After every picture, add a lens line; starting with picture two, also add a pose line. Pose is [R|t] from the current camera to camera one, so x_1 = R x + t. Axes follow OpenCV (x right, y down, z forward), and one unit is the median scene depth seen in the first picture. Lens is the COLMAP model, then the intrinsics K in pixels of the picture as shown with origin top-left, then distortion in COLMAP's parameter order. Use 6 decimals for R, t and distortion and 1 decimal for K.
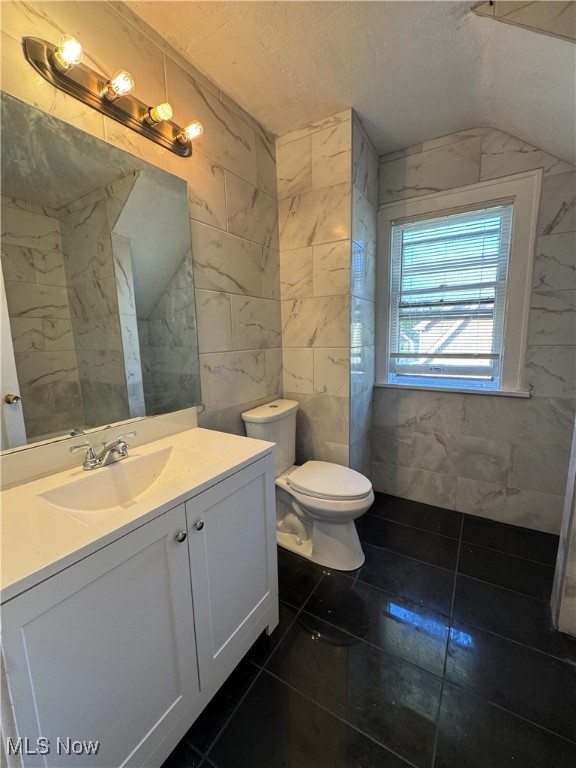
lens RADIAL K [[318.7, 0, 289.0], [0, 318.7, 384.5], [0, 0, 1]] dist [-0.001494, 0.000243]
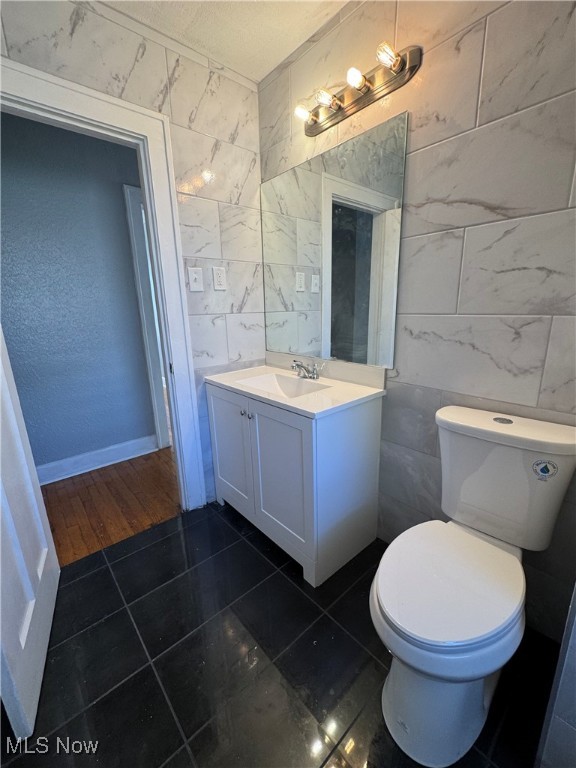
lens RADIAL K [[318.7, 0, 289.0], [0, 318.7, 384.5], [0, 0, 1]] dist [-0.001494, 0.000243]
pose [[-0.294037, 0.256331, -0.920781, 0.644611], [-0.119299, 0.945991, 0.301445, -0.131256], [0.948320, 0.198485, -0.247576, 0.894833]]
